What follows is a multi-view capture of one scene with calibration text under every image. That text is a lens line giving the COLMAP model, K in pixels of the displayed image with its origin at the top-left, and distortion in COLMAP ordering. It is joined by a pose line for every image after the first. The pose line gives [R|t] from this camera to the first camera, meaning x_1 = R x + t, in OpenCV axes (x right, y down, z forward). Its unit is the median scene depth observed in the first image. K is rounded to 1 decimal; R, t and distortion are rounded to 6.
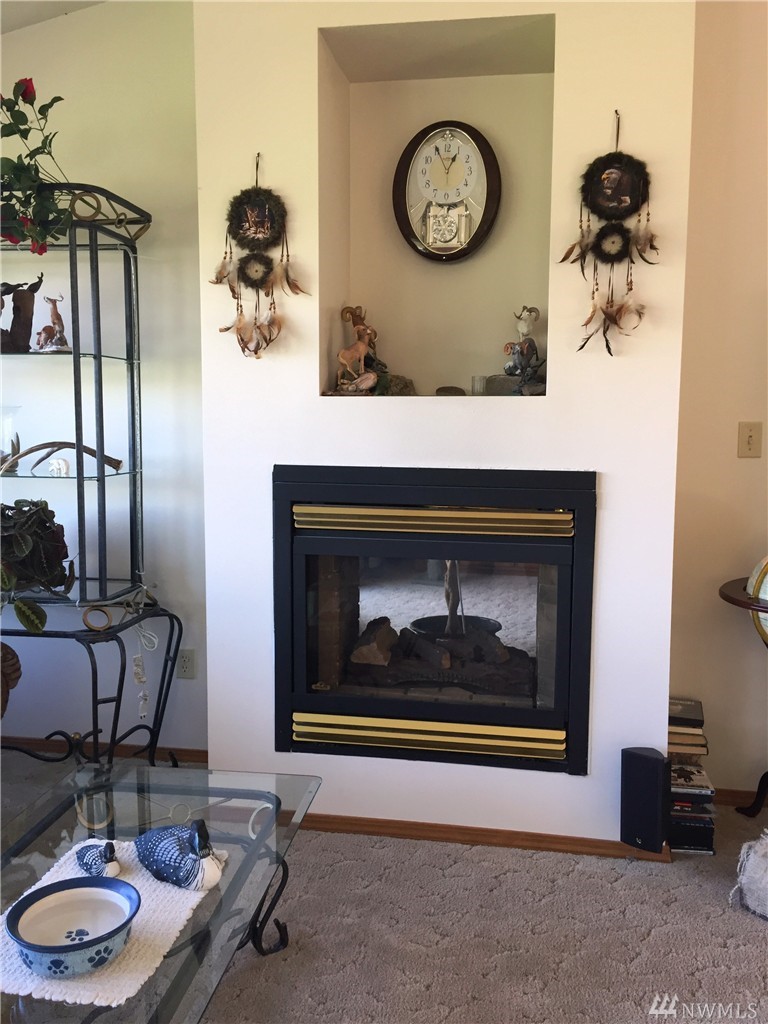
lens RADIAL K [[880.6, 0, 384.5], [0, 880.6, 515.8], [0, 0, 1]] dist [0.089398, -0.122184]
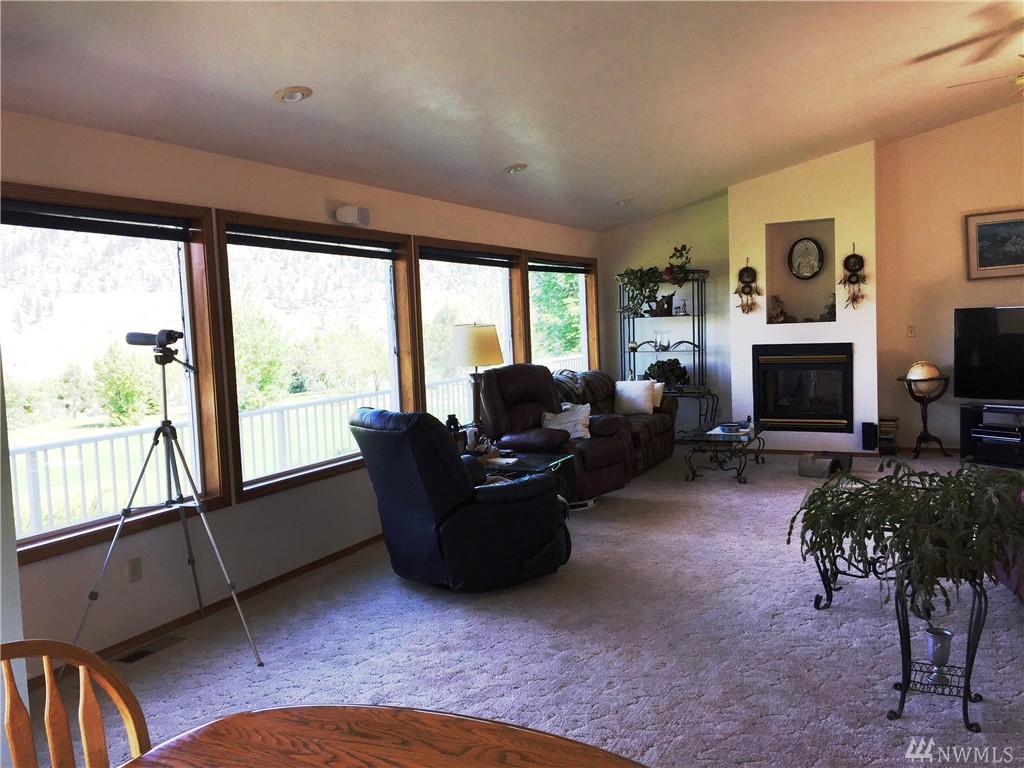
lens RADIAL K [[880.6, 0, 503.5], [0, 880.6, 386.0], [0, 0, 1]] dist [0.089398, -0.122184]
pose [[0.955024, -0.023057, -0.295630, -0.036847], [0.007938, 0.998603, -0.052239, 0.280259], [0.296422, 0.047543, 0.953873, -2.616704]]
